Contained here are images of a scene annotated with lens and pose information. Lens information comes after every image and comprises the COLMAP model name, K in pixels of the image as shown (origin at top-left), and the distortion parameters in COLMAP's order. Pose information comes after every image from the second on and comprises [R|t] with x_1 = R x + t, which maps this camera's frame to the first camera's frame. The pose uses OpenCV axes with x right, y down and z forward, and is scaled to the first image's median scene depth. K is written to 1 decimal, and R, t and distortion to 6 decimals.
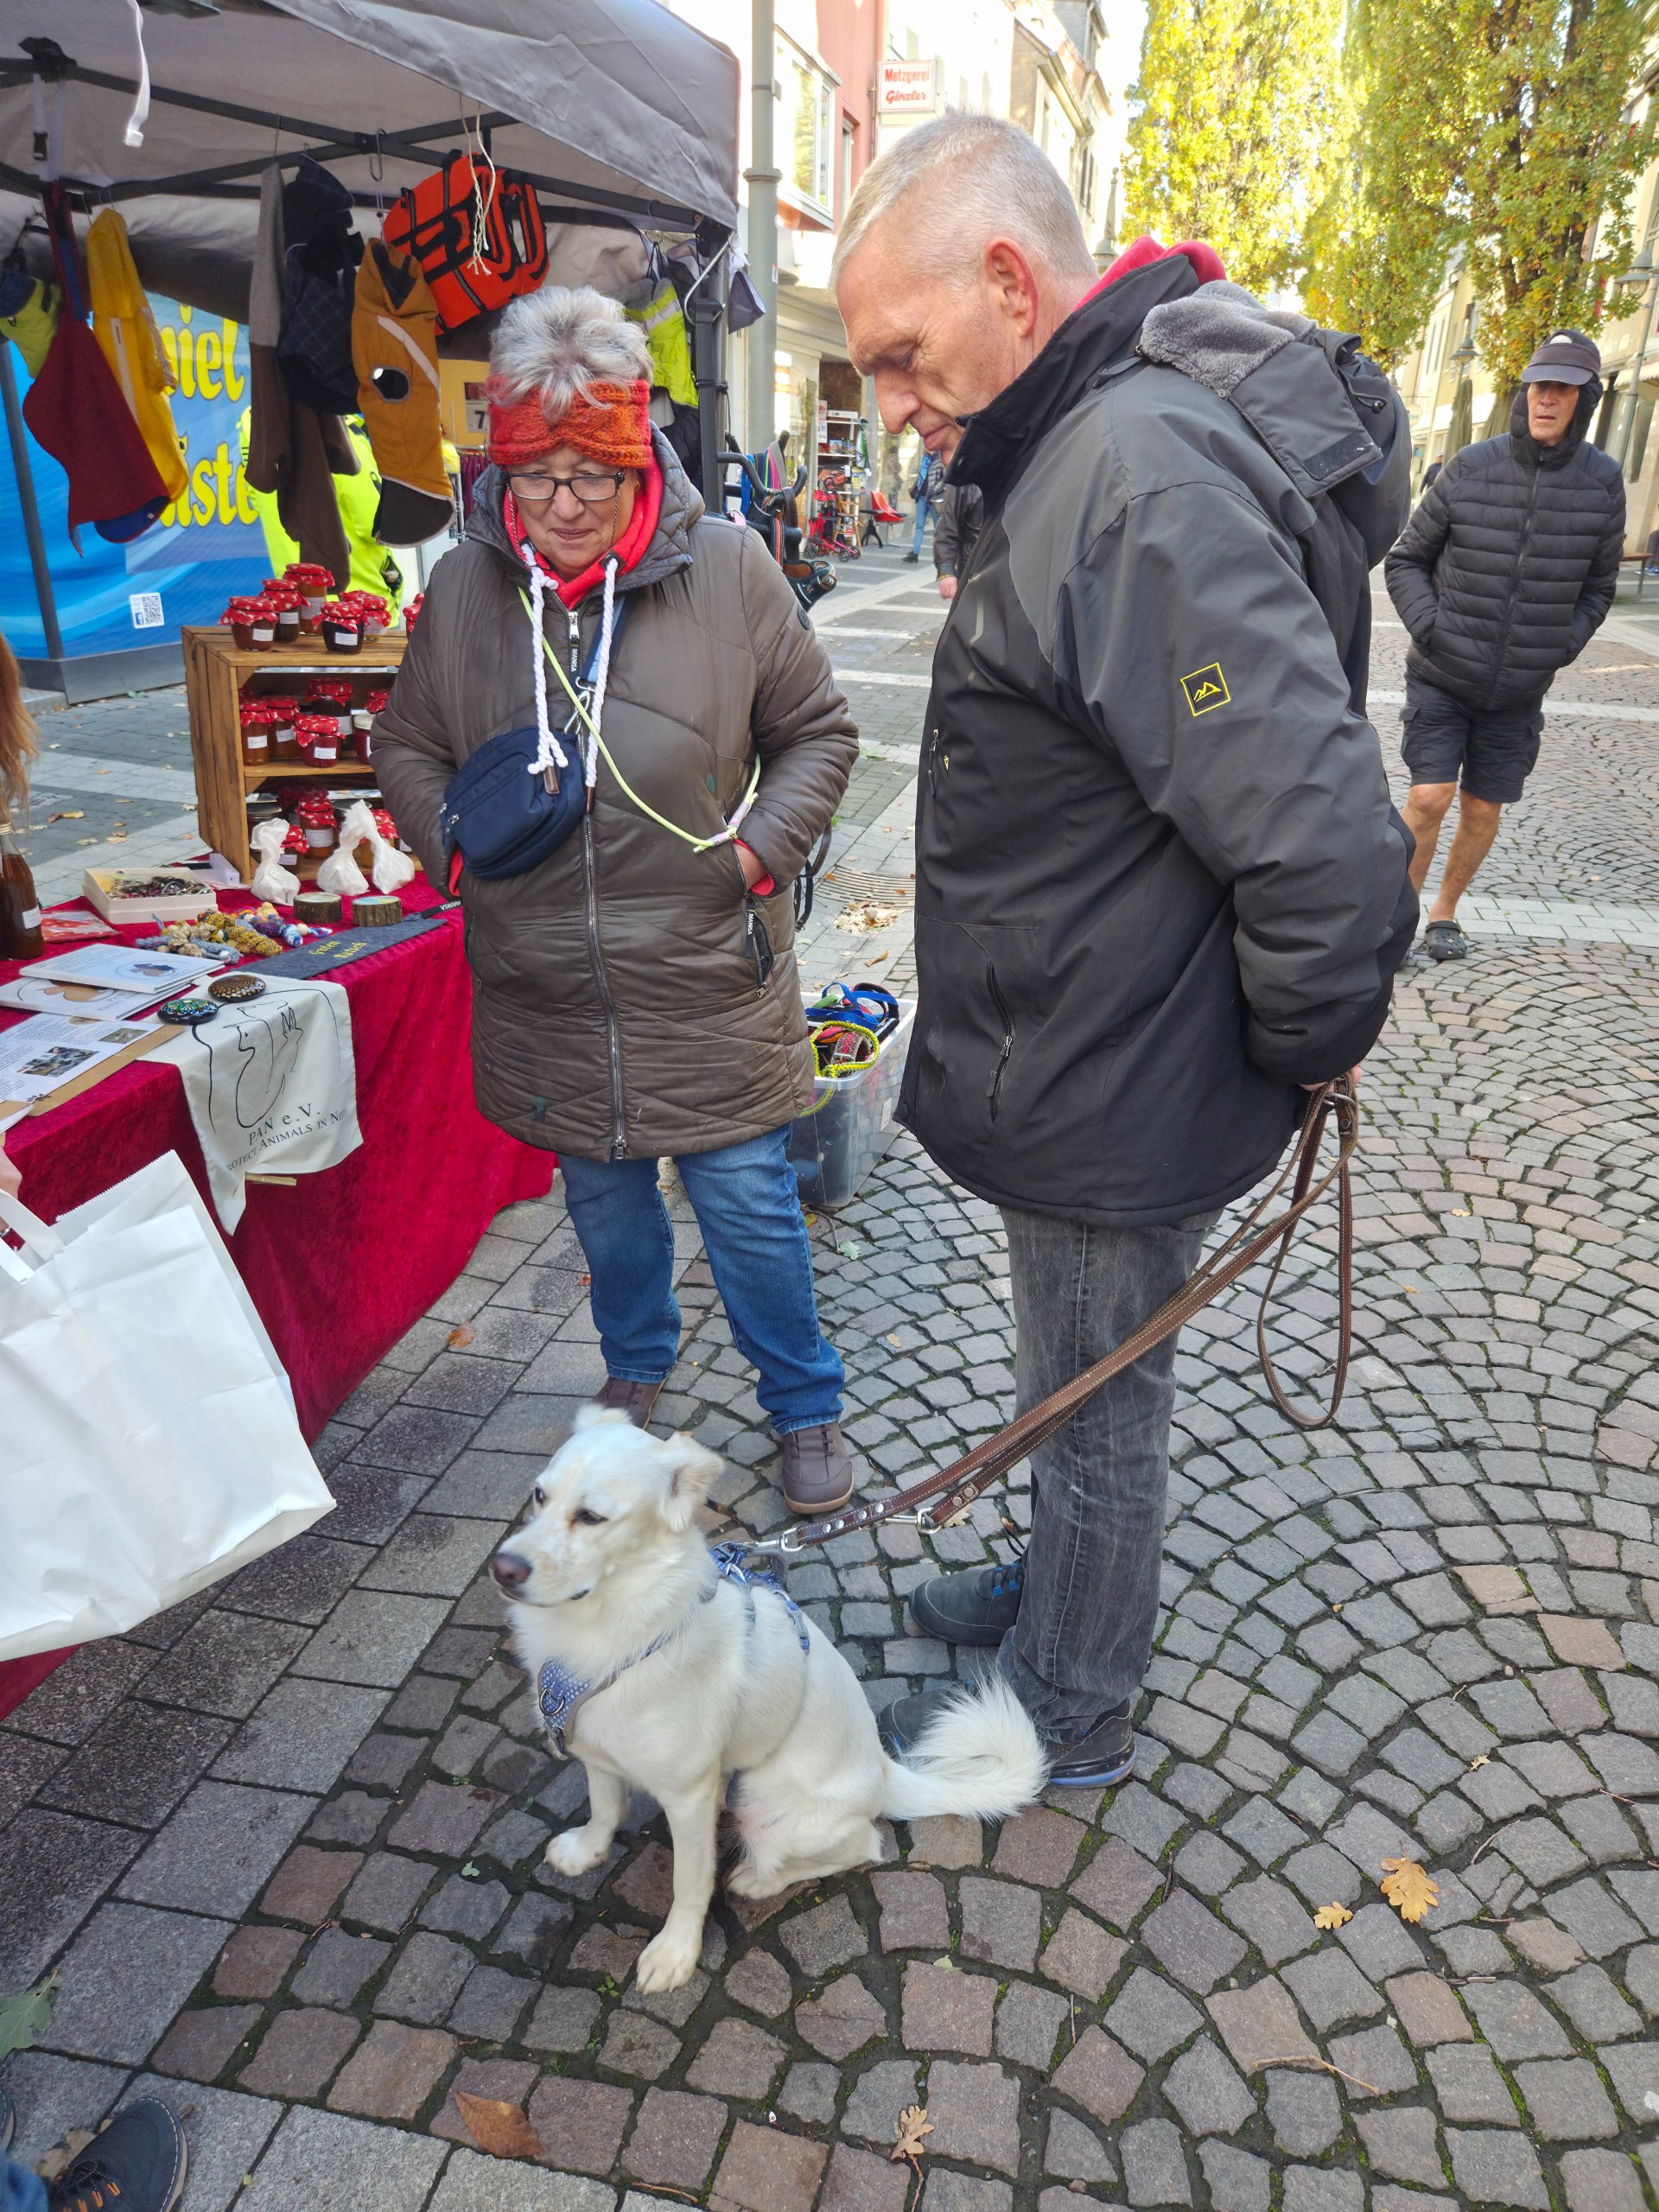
lens RADIAL K [[1472.7, 0, 834.7], [0, 1472.7, 1089.2], [0, 0, 1]] dist [0.080651, -0.073990]
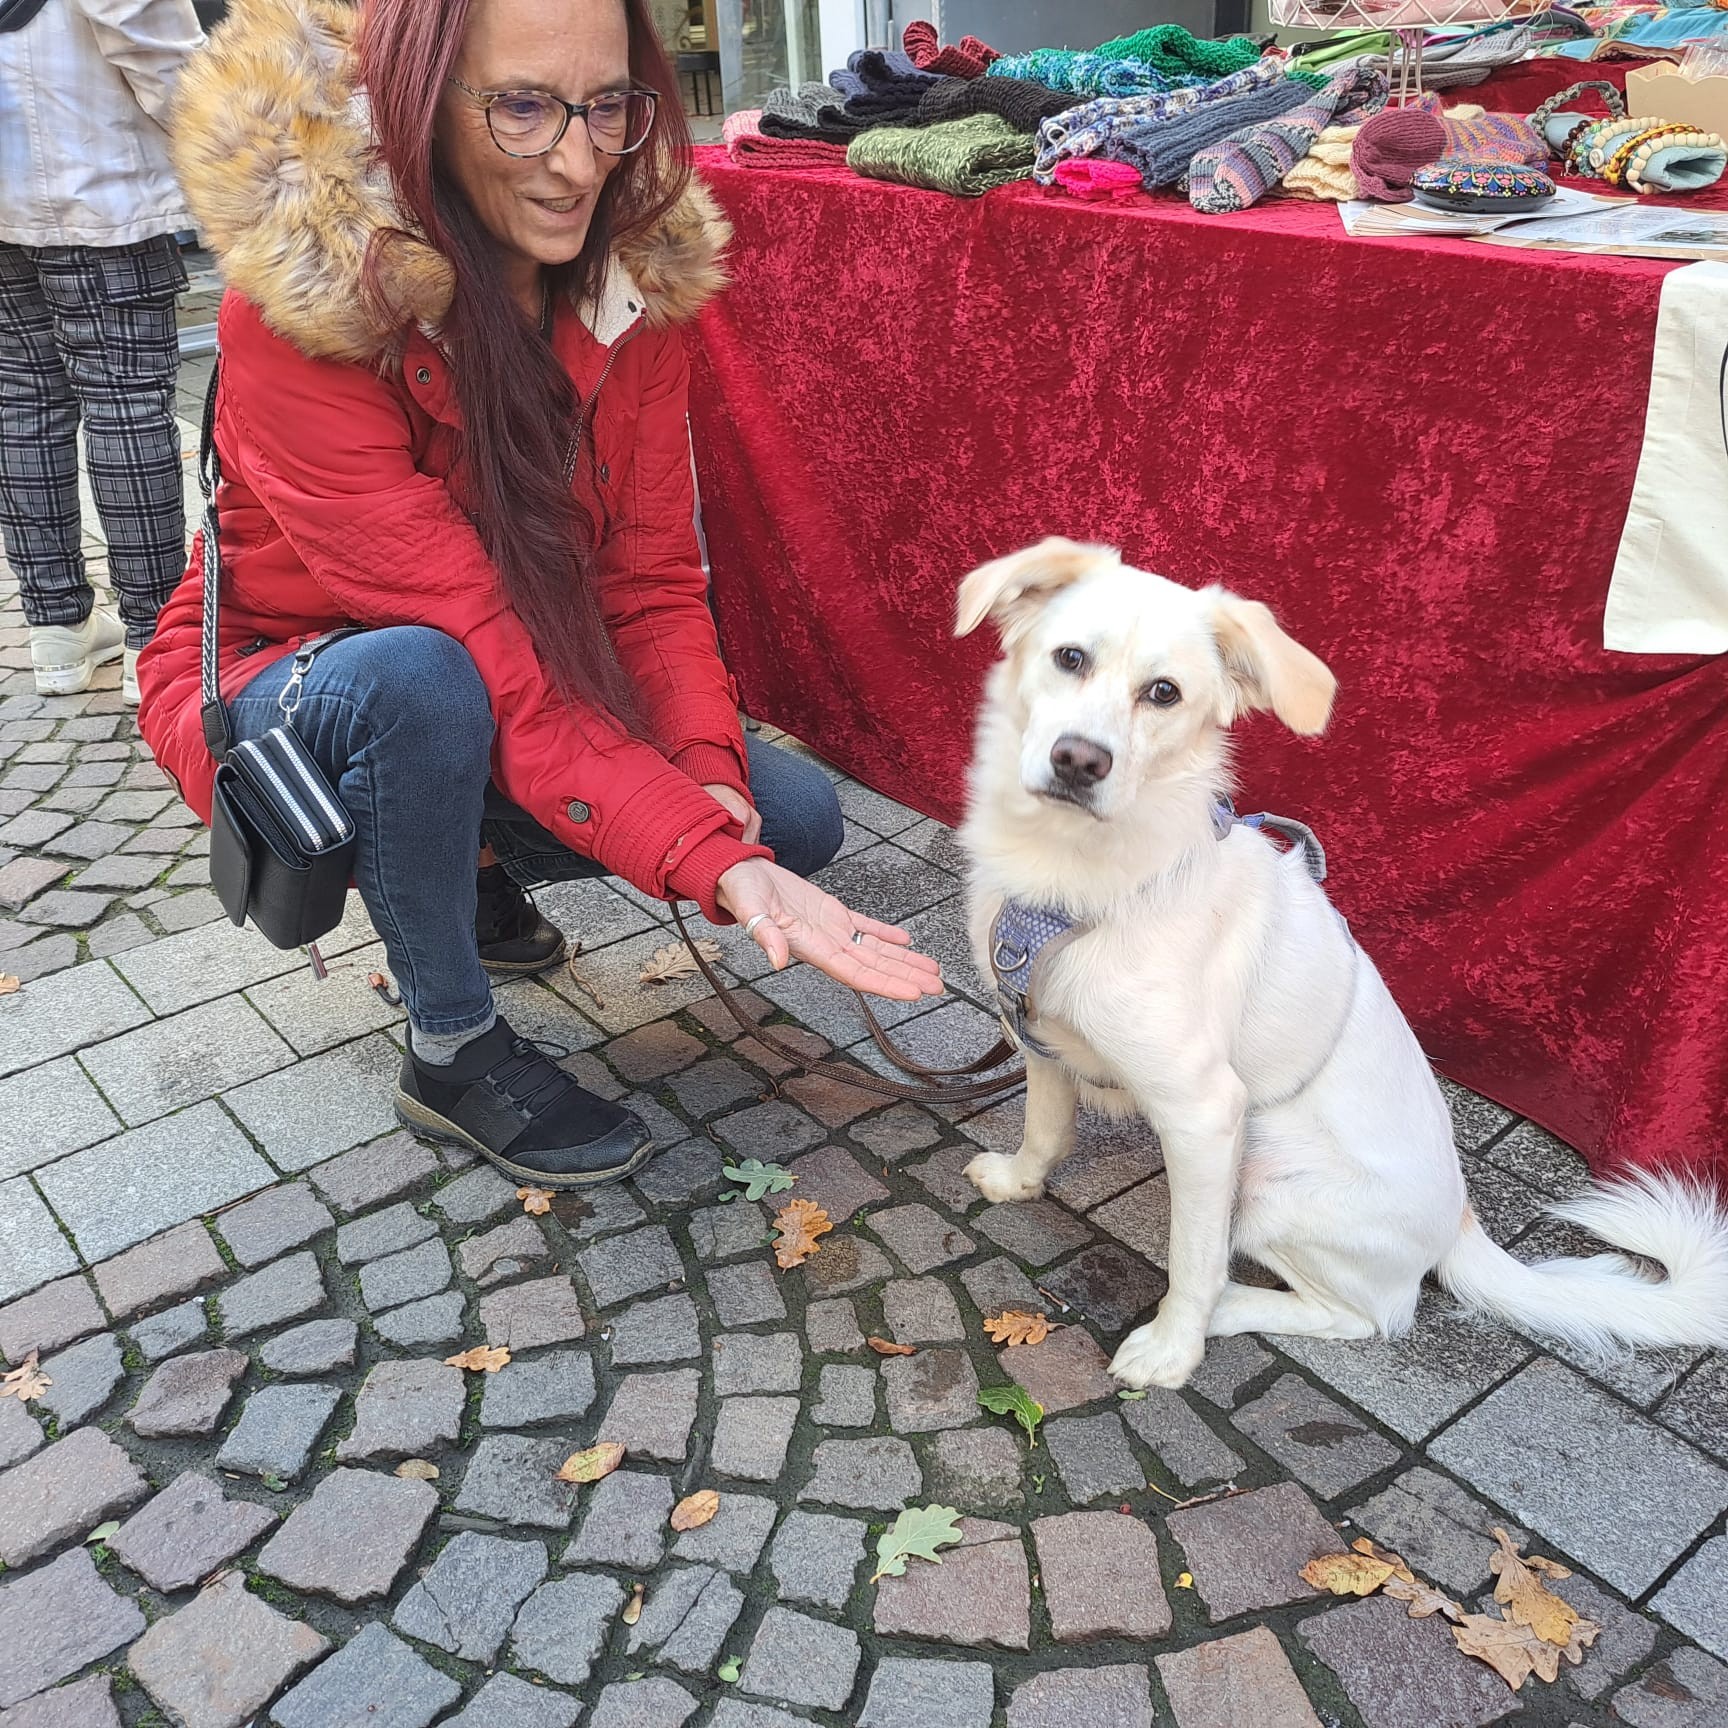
lens RADIAL K [[1665.2, 0, 913.0], [0, 1665.2, 857.4], [0, 0, 1]] dist [0.073989, -0.080787]
pose [[-0.593662, 0.383396, -0.707511, 0.184497], [-0.281741, 0.724533, 0.629026, -0.138541], [0.753782, 0.572764, -0.322110, 0.897013]]
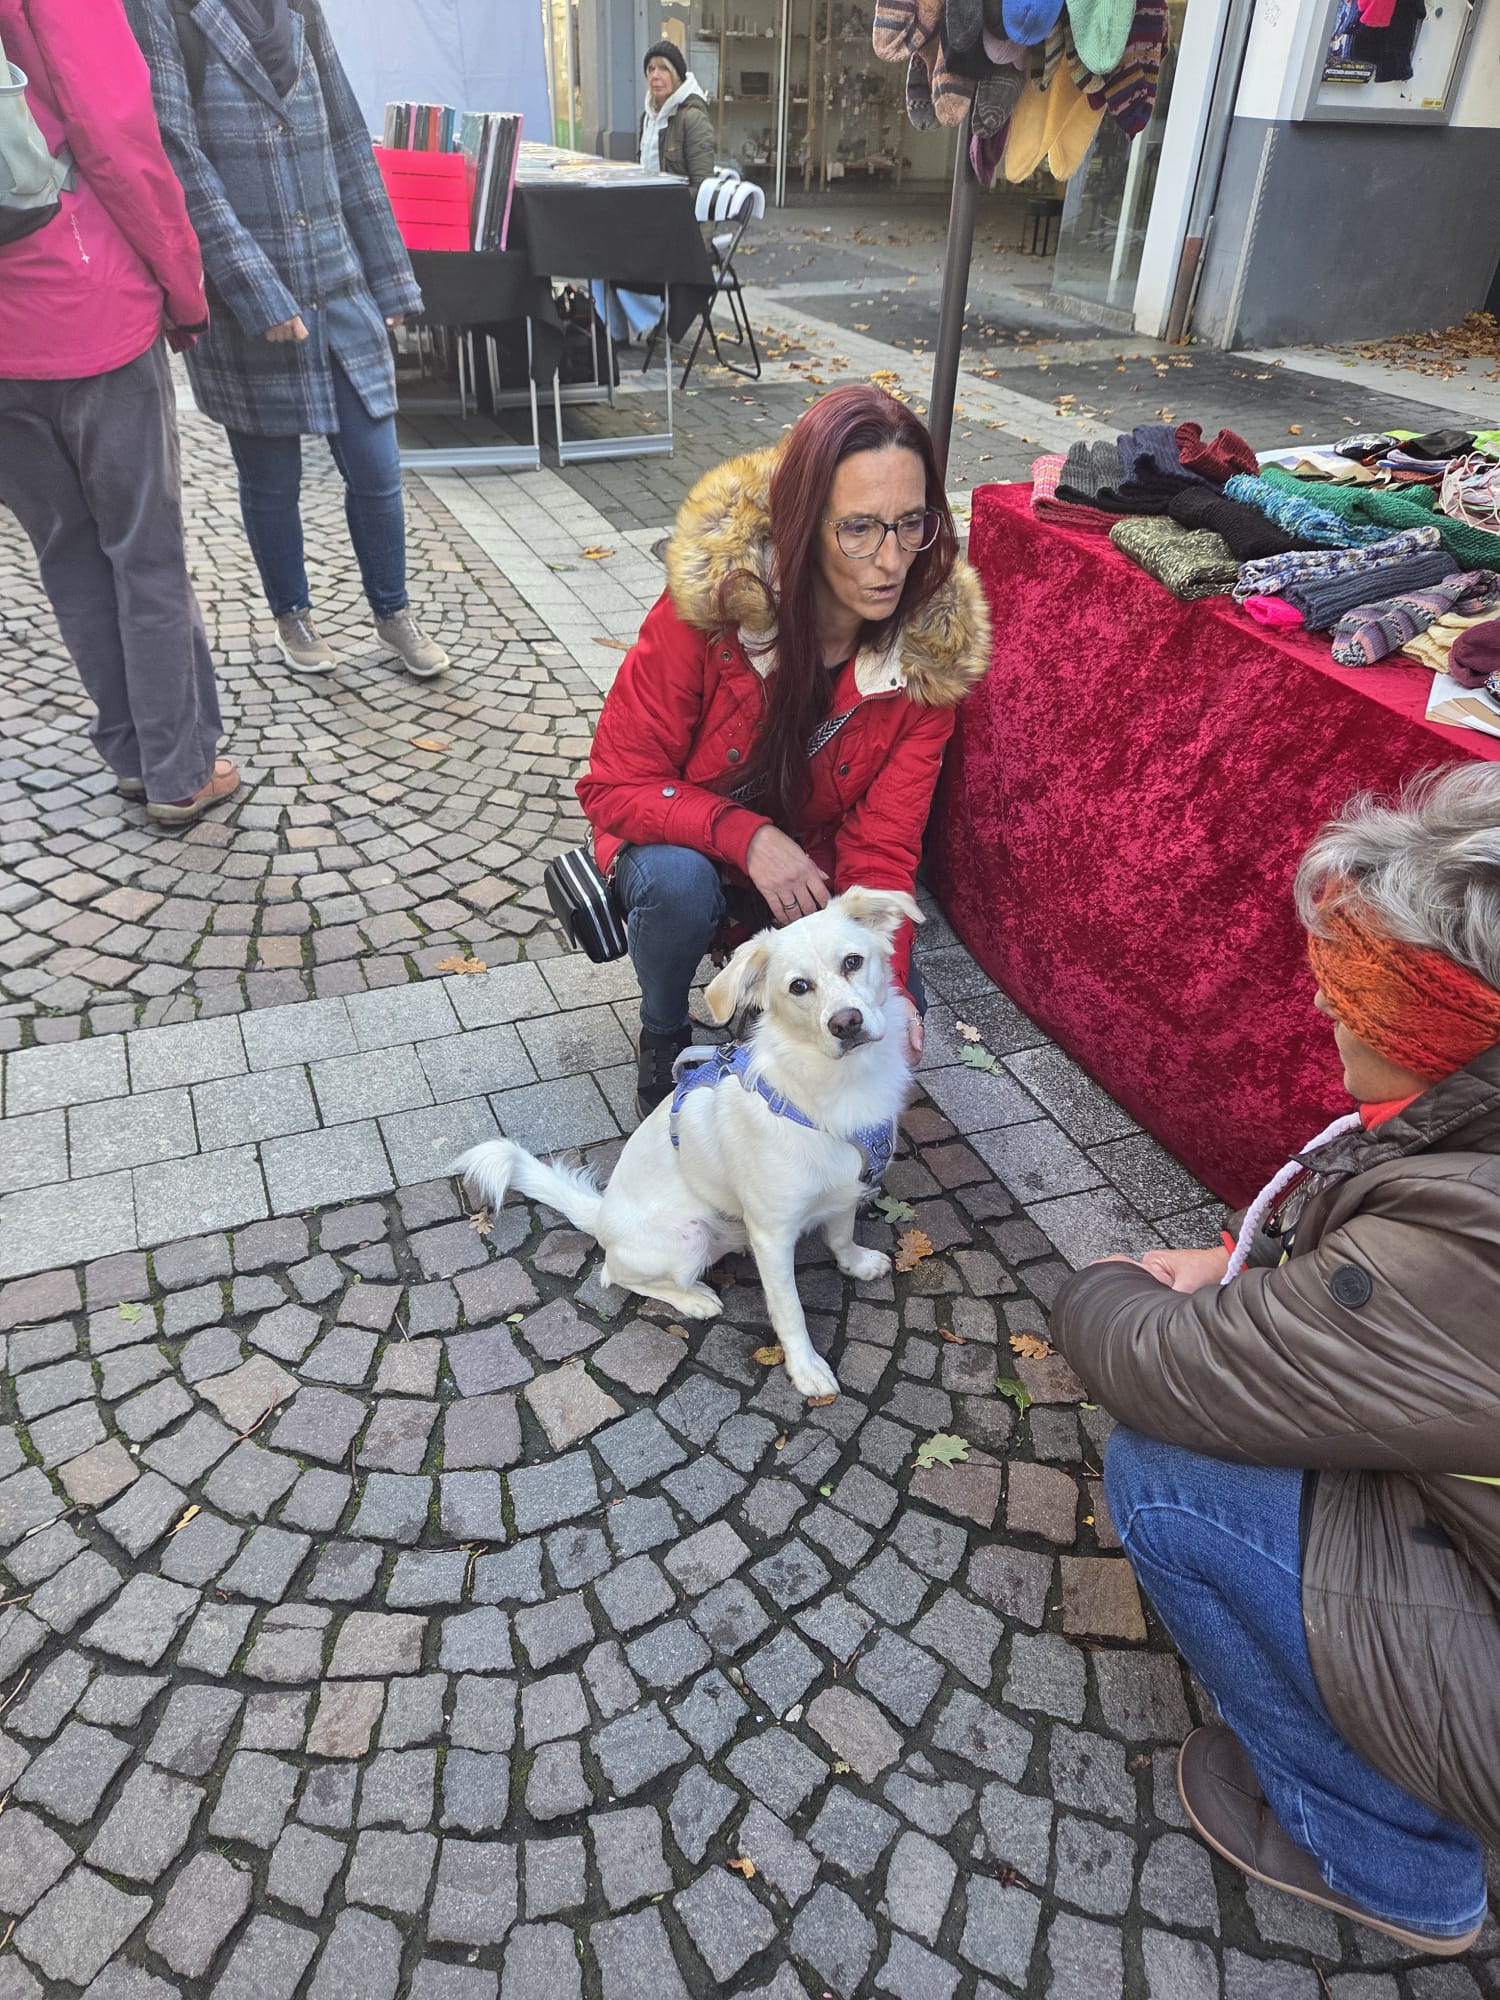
lens RADIAL K [[1352.4, 0, 780.7], [0, 1352.4, 1012.7], [0, 0, 1]] dist [0.093902, -0.088248]
pose [[-0.792201, 0.305609, -0.528225, 0.278255], [-0.289086, 0.574363, 0.765857, -0.325466], [0.537445, 0.759414, -0.366664, 0.895107]]
